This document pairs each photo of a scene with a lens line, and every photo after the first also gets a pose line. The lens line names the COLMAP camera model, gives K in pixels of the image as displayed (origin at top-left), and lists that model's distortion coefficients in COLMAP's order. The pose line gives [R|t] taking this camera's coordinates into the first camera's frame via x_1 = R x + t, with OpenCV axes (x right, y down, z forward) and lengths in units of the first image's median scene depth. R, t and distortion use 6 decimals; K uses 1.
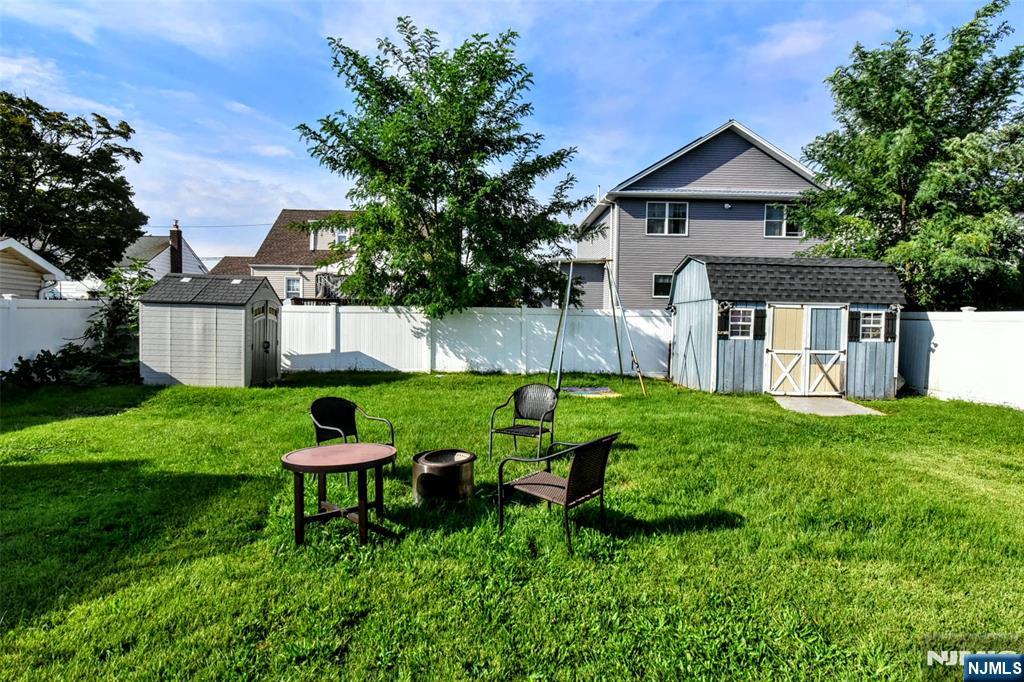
lens RADIAL K [[559.9, 0, 512.0], [0, 559.9, 341.0], [0, 0, 1]] dist [0.002135, 0.001970]
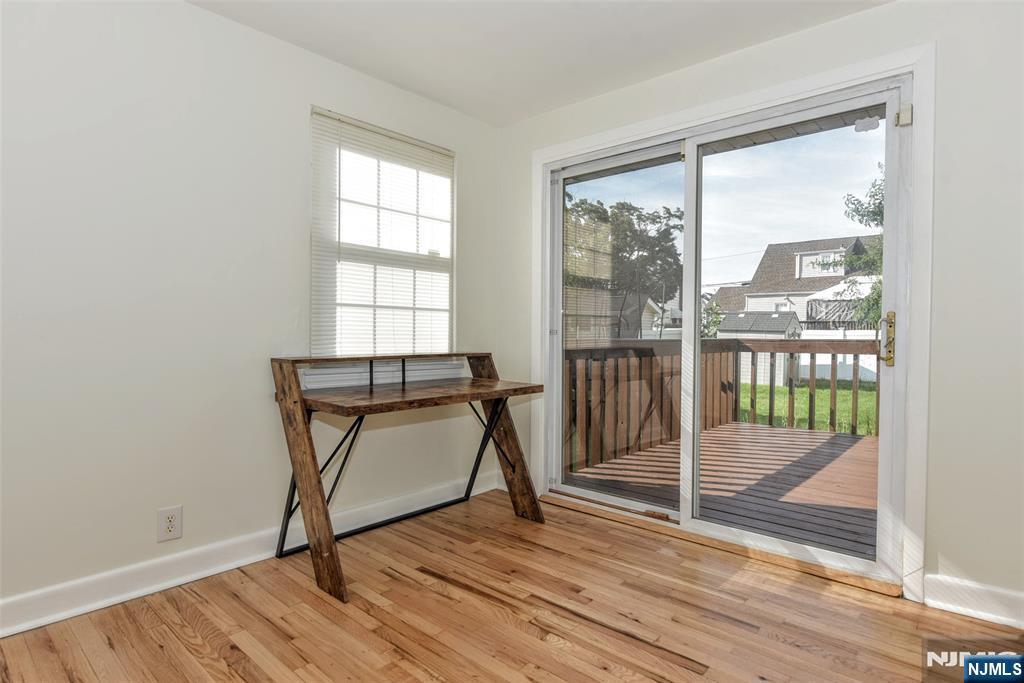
lens RADIAL K [[536.9, 0, 516.0], [0, 536.9, 343.0], [0, 0, 1]] dist [-0.000874, -0.000147]
pose [[0.719648, 0.008681, -0.694284, 0.000324], [-0.023135, 0.999666, -0.011481, -0.000834], [0.693953, 0.024324, 0.719609, -0.516833]]
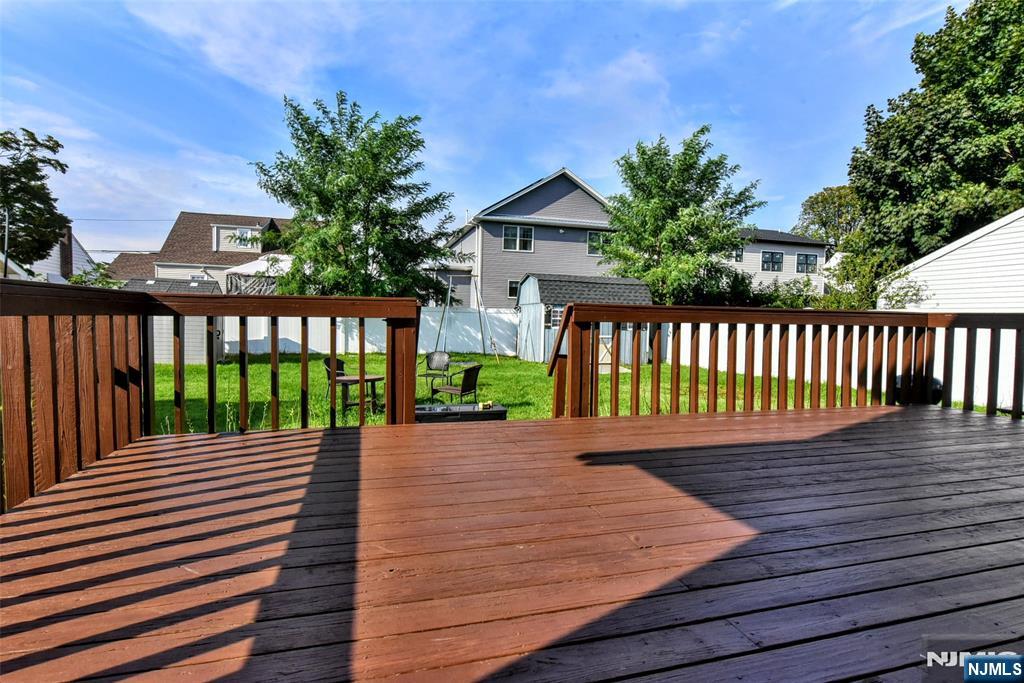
lens RADIAL K [[510.3, 0, 512.0], [0, 510.3, 336.4], [0, 0, 1]] dist [0.002712, 0.000342]
pose [[0.969963, -0.003393, 0.243229, -0.066331], [0.001475, 0.999966, 0.008065, 0.006471], [-0.243248, -0.007464, 0.969935, -0.350369]]
